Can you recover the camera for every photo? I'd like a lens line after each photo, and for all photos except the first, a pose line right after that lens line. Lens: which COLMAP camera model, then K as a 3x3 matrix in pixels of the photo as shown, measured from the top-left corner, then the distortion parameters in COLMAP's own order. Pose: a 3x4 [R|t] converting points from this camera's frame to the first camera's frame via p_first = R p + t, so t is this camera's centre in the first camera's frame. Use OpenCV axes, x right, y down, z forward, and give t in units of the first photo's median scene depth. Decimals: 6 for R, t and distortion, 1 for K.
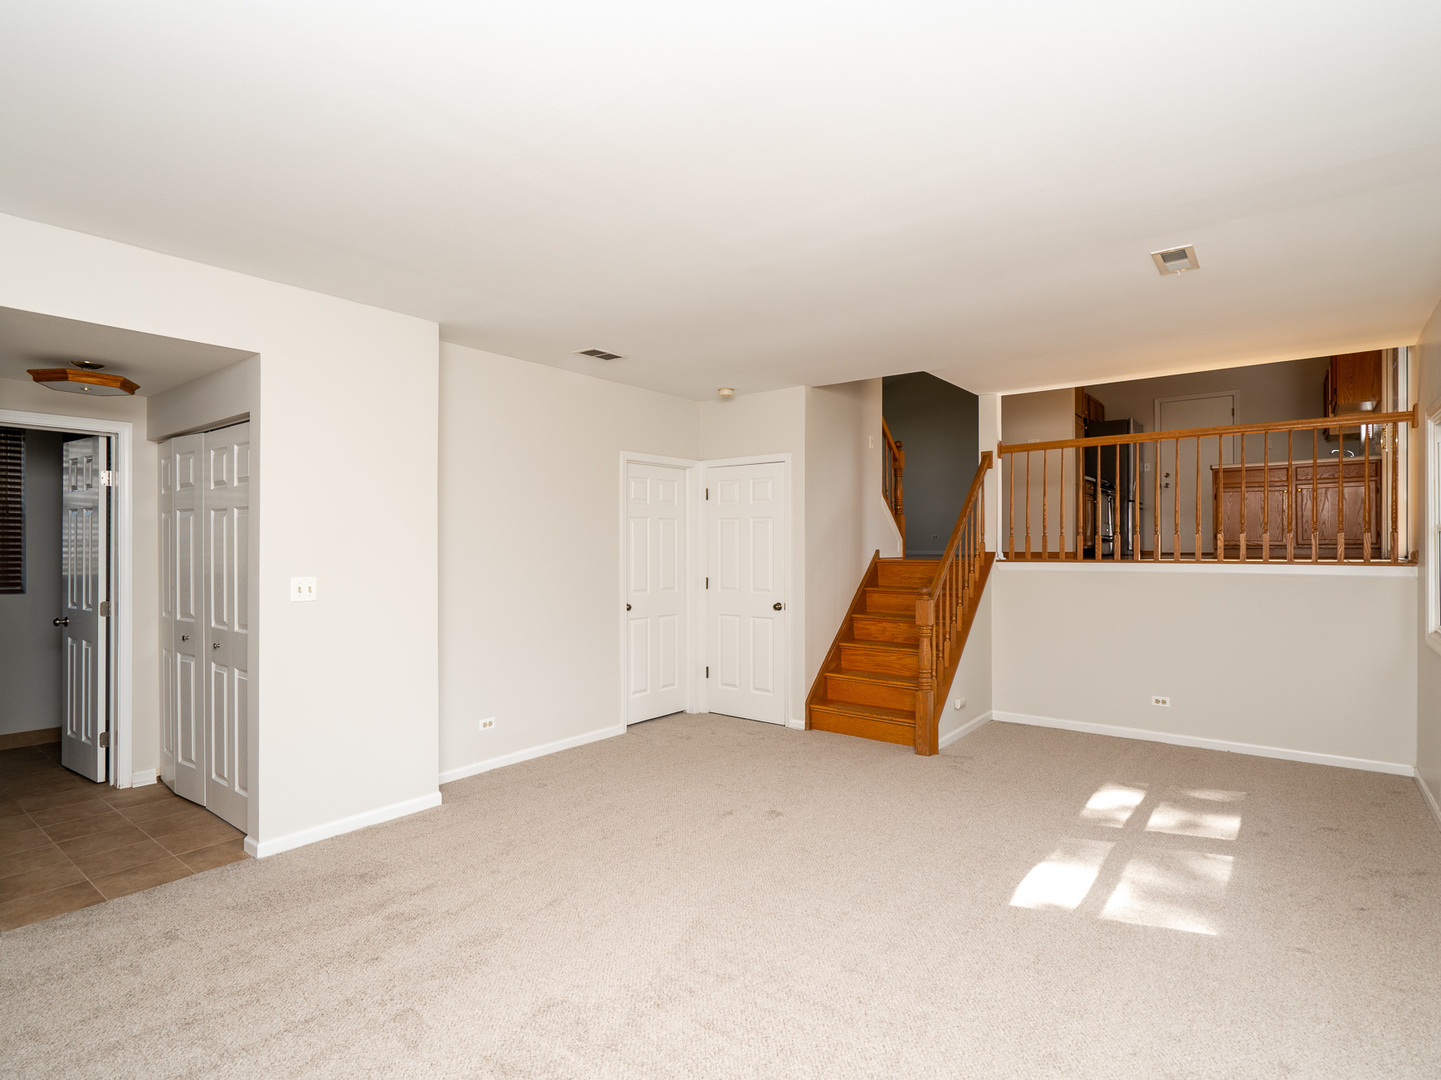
lens RADIAL K [[762.4, 0, 720.9], [0, 762.4, 544.5], [0, 0, 1]] dist [0.003716, 0.000419]
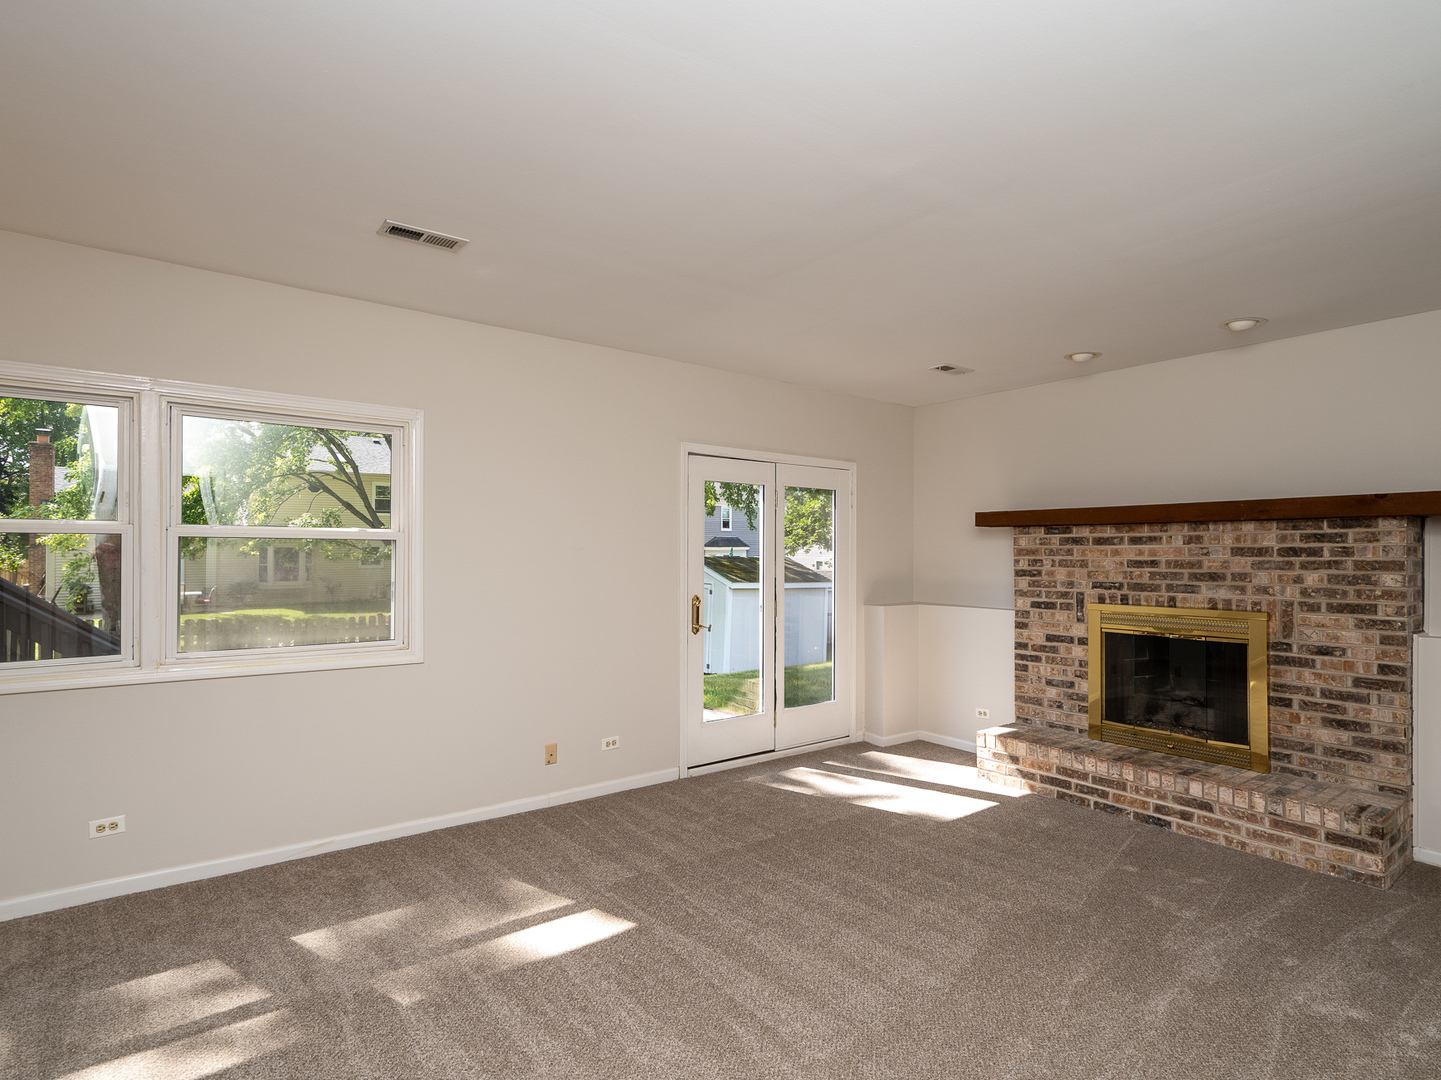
lens RADIAL K [[762.4, 0, 716.6], [0, 762.4, 540.2], [0, 0, 1]] dist [0.003716, 0.000419]
pose [[-0.971538, -0.005843, 0.236811, 0.039831], [-0.006140, 0.999981, -0.000517, -0.013833], [-0.236804, -0.001956, -0.971556, 1.291926]]
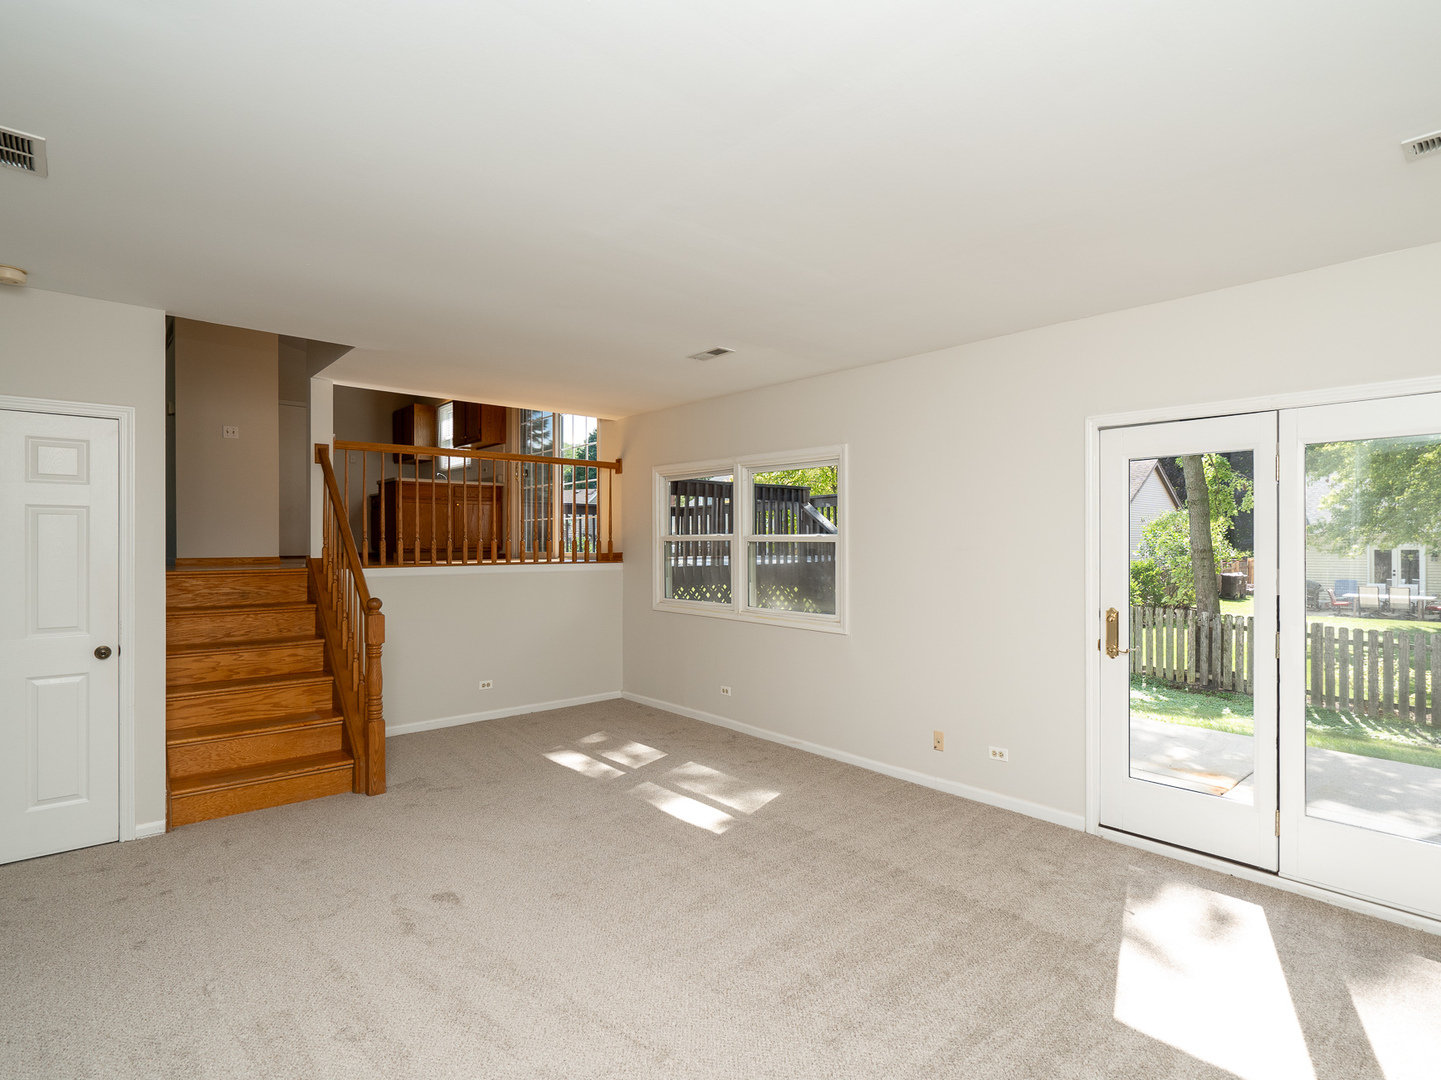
lens RADIAL K [[762.4, 0, 719.3], [0, 762.4, 538.8], [0, 0, 1]] dist [0.003716, 0.000419]
pose [[0.164893, 0.008210, 0.986277, -0.586764], [0.000951, 0.999964, -0.008483, -0.006125], [-0.986311, 0.002337, 0.164879, 0.530034]]
